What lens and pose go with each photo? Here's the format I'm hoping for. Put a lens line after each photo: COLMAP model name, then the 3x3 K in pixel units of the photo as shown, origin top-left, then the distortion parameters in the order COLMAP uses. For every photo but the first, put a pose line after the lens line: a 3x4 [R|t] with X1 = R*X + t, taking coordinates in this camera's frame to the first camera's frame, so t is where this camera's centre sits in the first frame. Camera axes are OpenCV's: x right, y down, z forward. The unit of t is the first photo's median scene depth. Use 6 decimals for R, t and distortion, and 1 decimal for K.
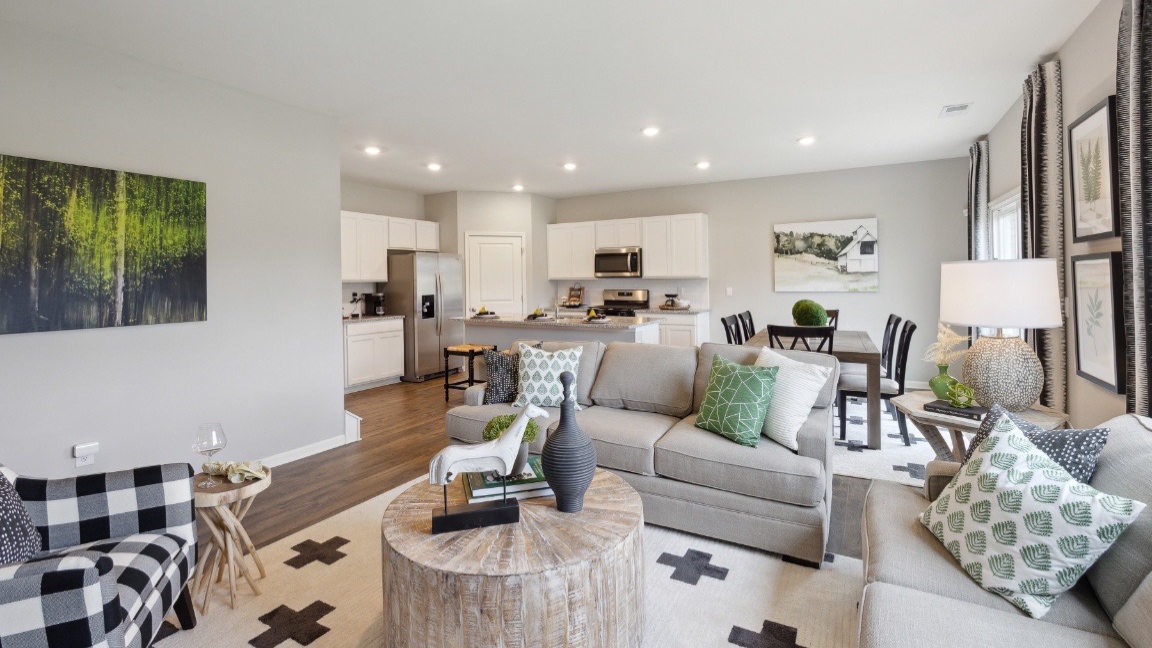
lens RADIAL K [[509.7, 0, 575.8], [0, 509.7, 276.1], [0, 0, 1]] dist [-0.001186, 0.000044]
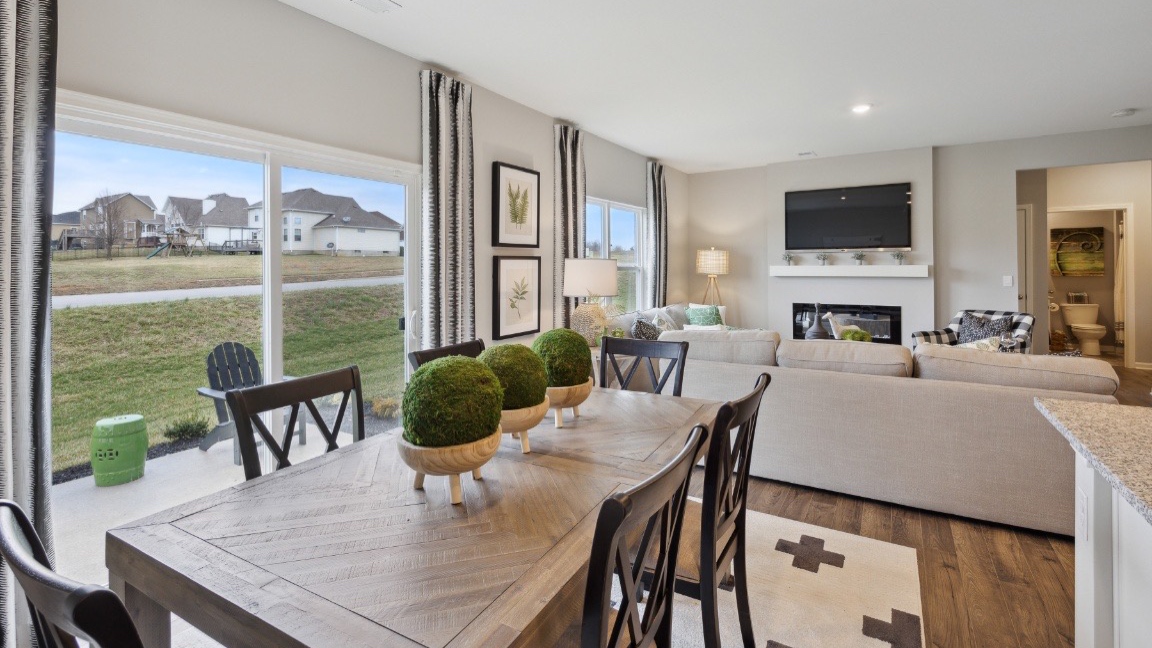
lens RADIAL K [[509.8, 0, 577.7], [0, 509.8, 264.8], [0, 0, 1]] dist [-0.001843, -0.000597]
pose [[-0.999493, 0.020227, 0.024608, 0.295609], [0.019996, 0.999754, -0.009598, 0.001513], [-0.024796, -0.009101, -0.999651, 0.987016]]
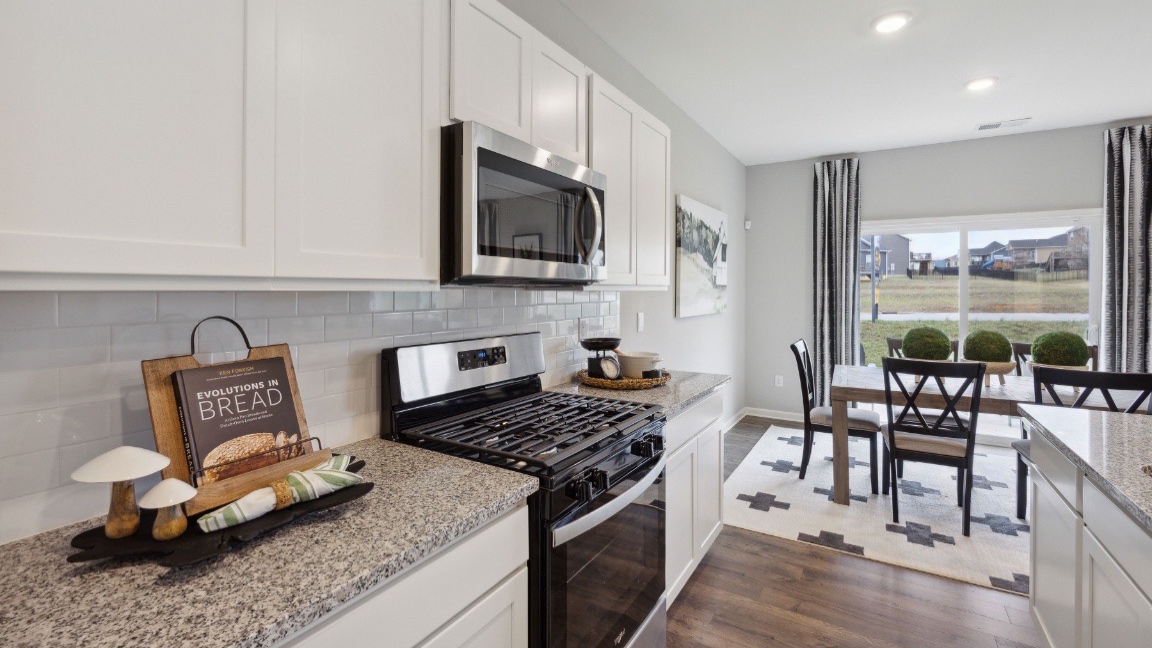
lens RADIAL K [[507.3, 0, 582.0], [0, 507.3, 288.3], [0, 0, 1]] dist [-0.000769, -0.000039]
pose [[0.011658, 0.014533, 0.999826, -0.154227], [-0.009979, 0.999846, -0.014417, 0.008248], [-0.999882, -0.009809, 0.011801, 1.114991]]
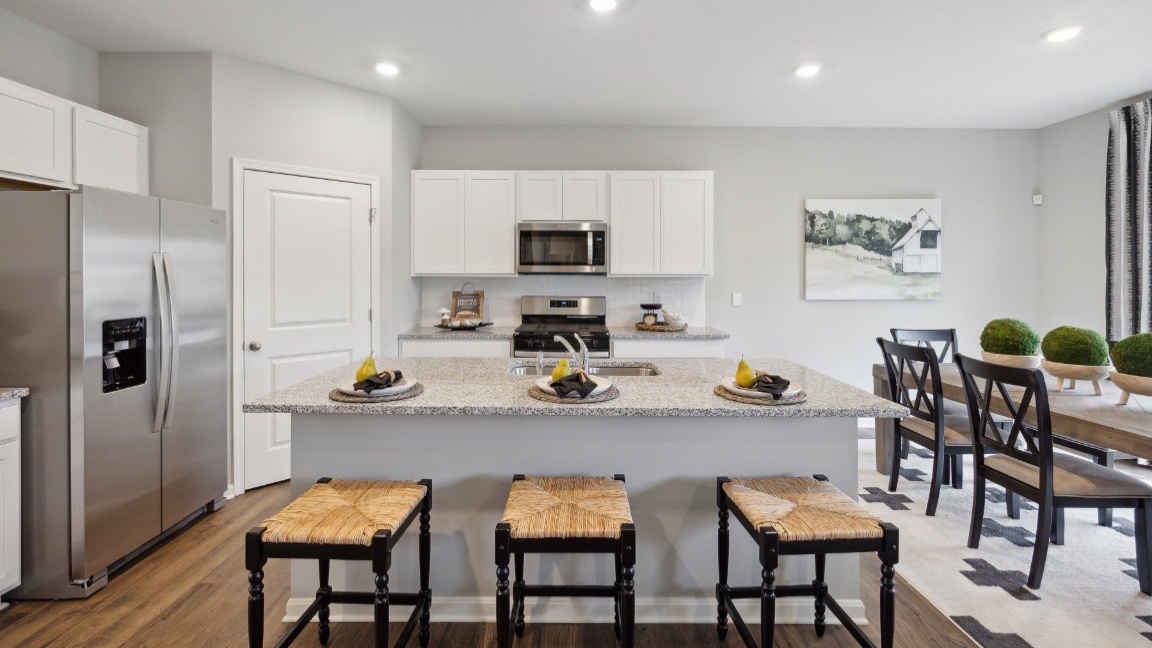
lens RADIAL K [[509.7, 0, 575.8], [0, 509.7, 276.1], [0, 0, 1]] dist [-0.001186, 0.000044]
pose [[0.863683, 0.013349, 0.503858, -0.211136], [-0.016052, 0.999871, 0.001025, 0.003790], [-0.503779, -0.008974, 0.863786, 0.583532]]
